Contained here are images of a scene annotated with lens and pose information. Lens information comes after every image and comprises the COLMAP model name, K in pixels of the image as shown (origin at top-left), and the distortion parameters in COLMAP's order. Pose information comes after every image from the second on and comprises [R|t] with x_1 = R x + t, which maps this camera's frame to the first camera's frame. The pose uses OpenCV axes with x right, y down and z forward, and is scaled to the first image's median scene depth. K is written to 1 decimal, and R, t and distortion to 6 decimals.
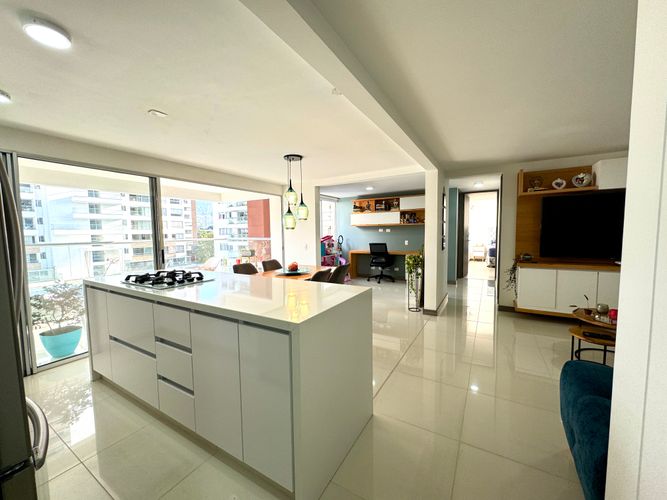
lens RADIAL K [[266.0, 0, 332.7], [0, 266.0, 249.7], [0, 0, 1]] dist [-0.000861, -0.000084]
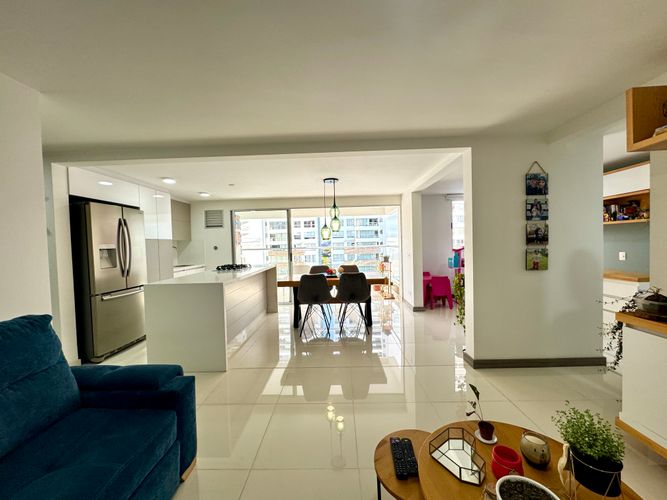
lens RADIAL K [[266.0, 0, 331.1], [0, 266.0, 250.7], [0, 0, 1]] dist [-0.000861, -0.000084]
pose [[0.487130, 0.025020, -0.872971, 0.479501], [-0.037933, 0.999252, 0.007473, -0.019367], [0.872505, 0.029474, 0.487715, 0.221692]]
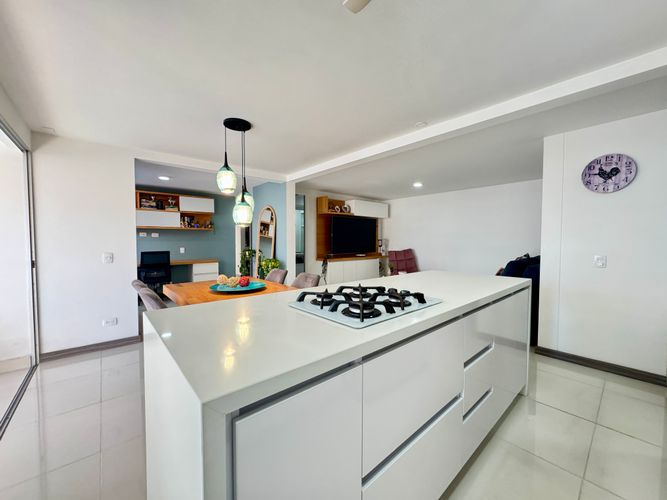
lens RADIAL K [[266.0, 0, 333.3], [0, 266.0, 250.2], [0, 0, 1]] dist [-0.000861, -0.000084]
pose [[0.308286, -0.020475, 0.951073, -0.391787], [0.058266, 0.998298, 0.002604, -0.000928], [-0.949507, 0.054613, 0.308955, 0.295560]]
